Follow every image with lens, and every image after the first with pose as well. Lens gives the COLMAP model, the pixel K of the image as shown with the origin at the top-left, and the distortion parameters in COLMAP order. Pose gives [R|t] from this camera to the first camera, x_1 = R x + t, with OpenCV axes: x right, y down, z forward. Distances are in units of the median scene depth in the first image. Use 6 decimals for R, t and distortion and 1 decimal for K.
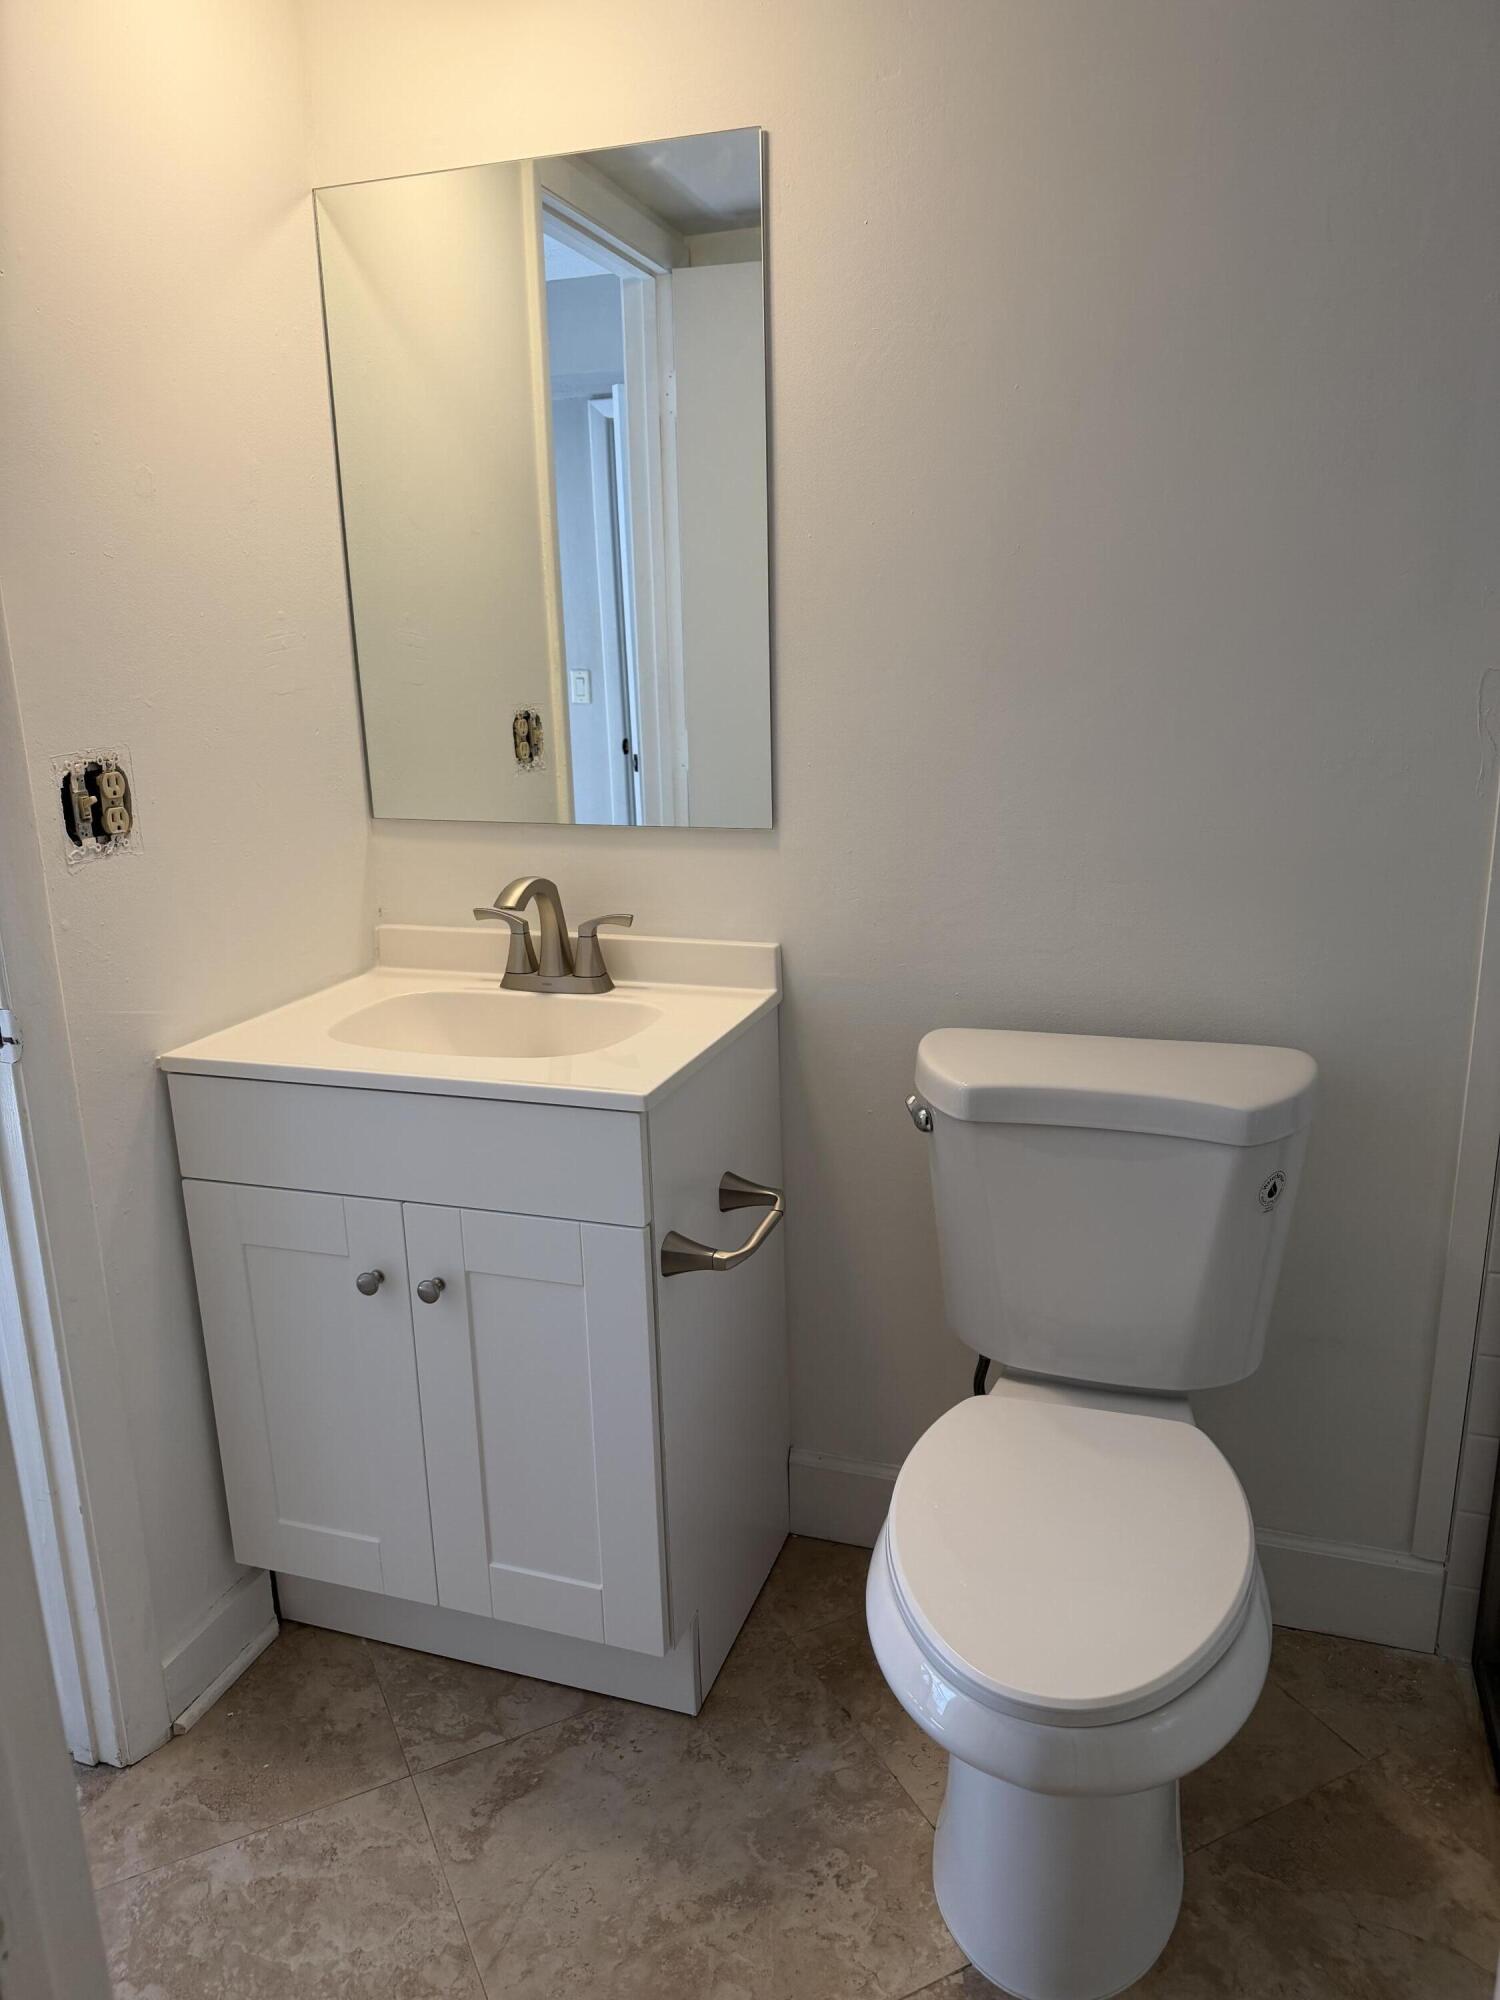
lens RADIAL K [[1405.7, 0, 749.1], [0, 1405.7, 992.2], [0, 0, 1]] dist [0.005534, -0.005631]
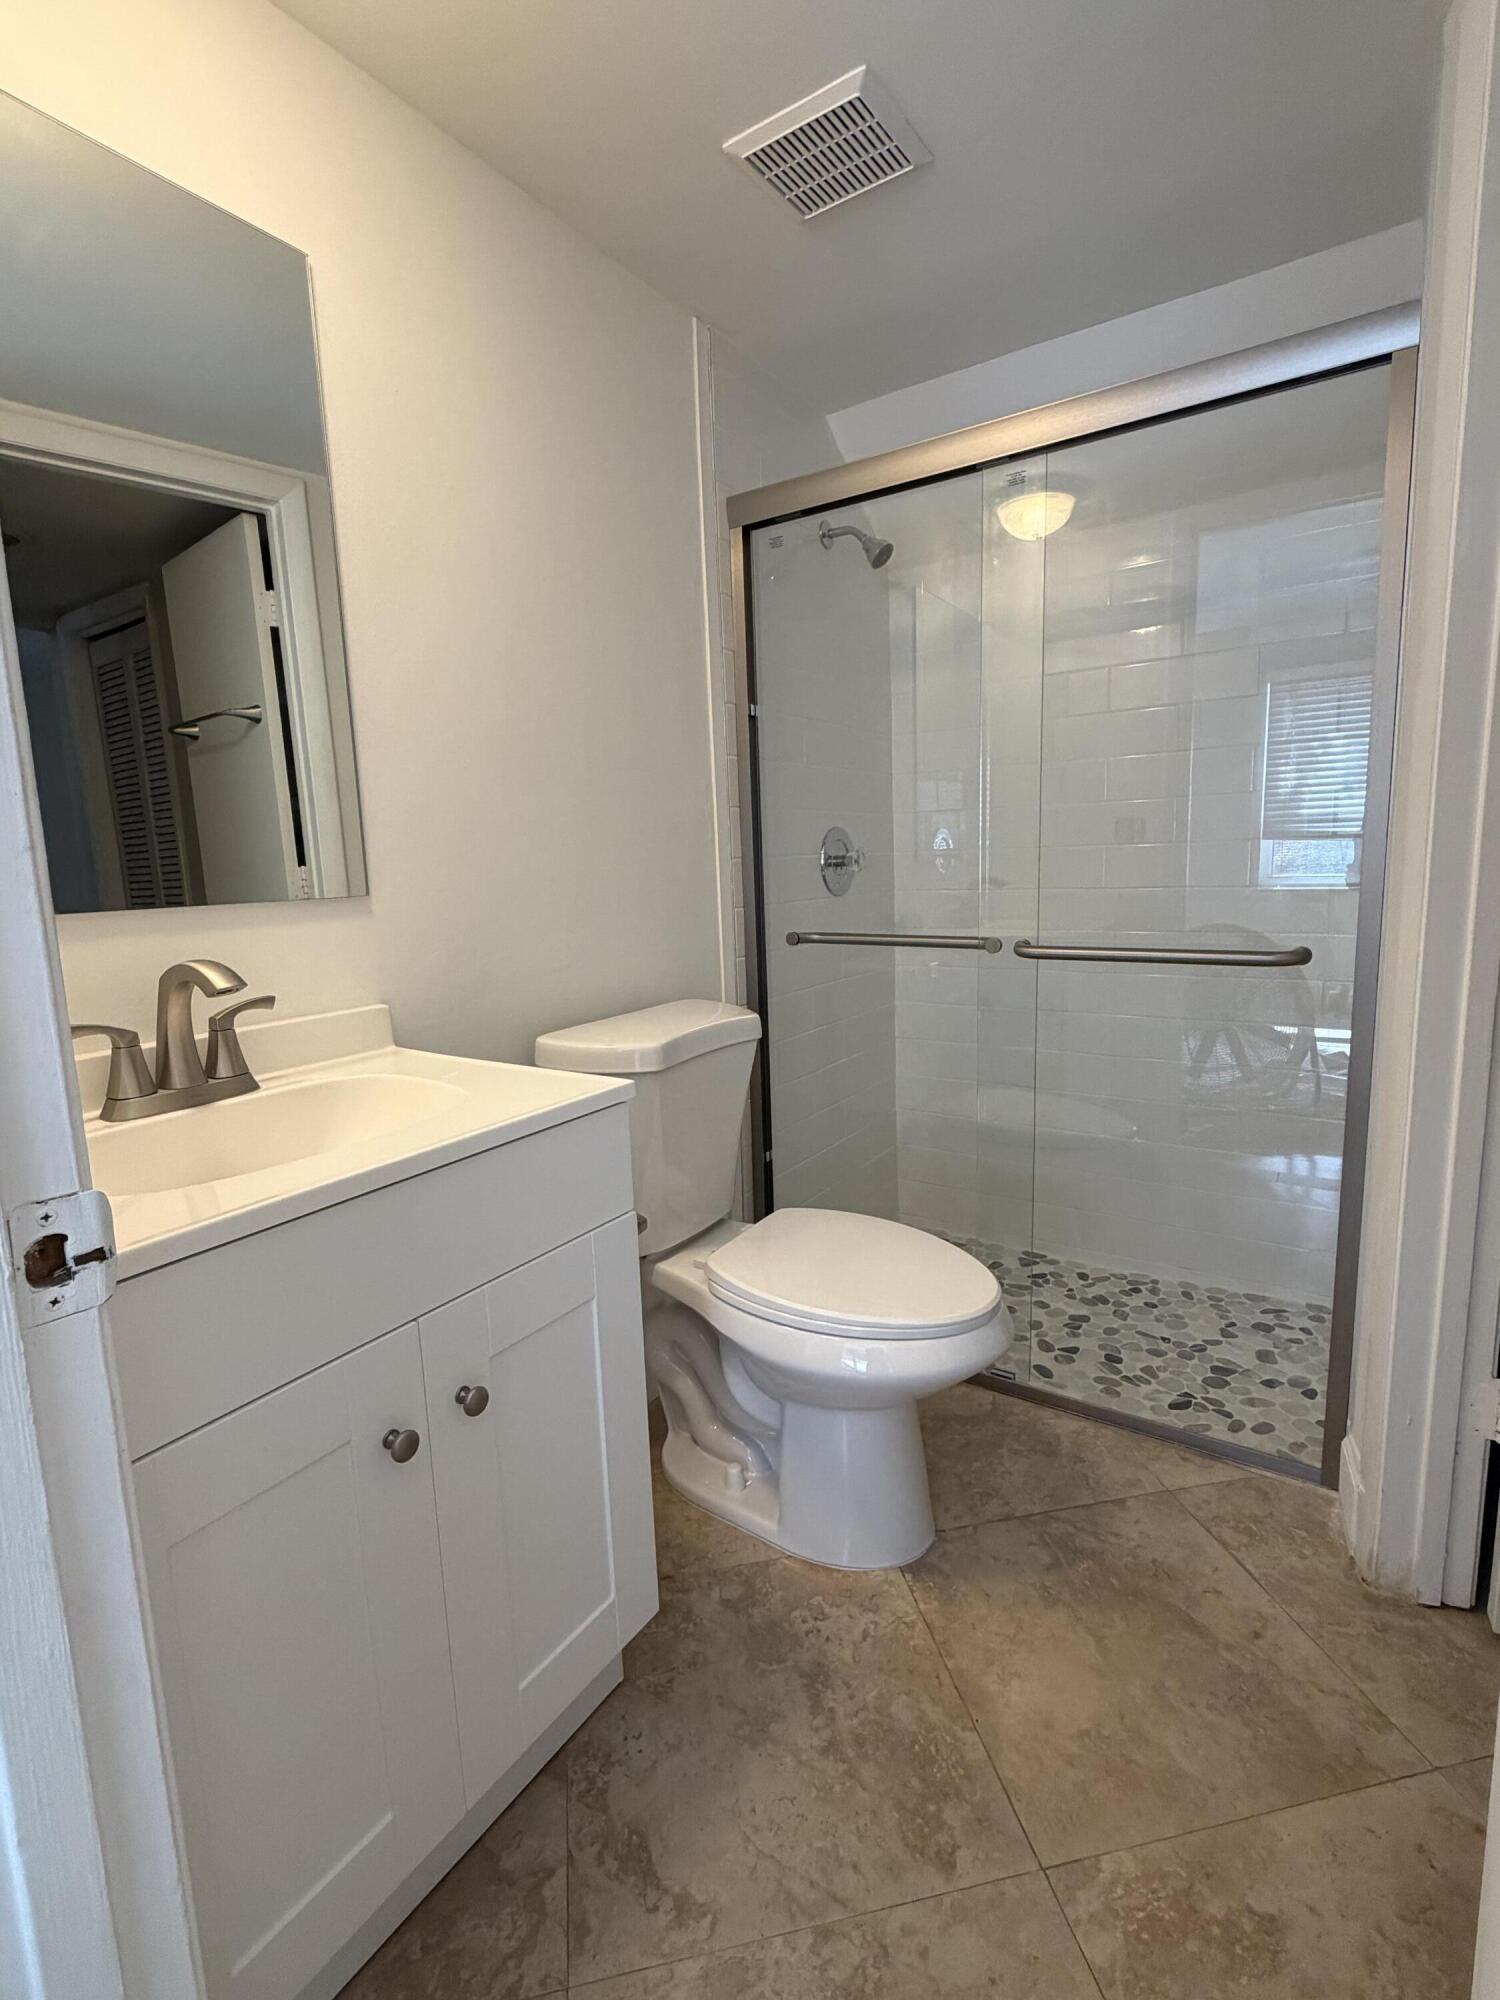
lens RADIAL K [[927.7, 0, 749.4], [0, 927.7, 1003.1], [0, 0, 1]] dist [-0.001323, 0.000313]
pose [[0.275804, -0.146919, 0.949920, -0.686630], [0.273645, 0.959358, 0.068927, -0.008818], [-0.921439, 0.240931, 0.304798, 0.634914]]
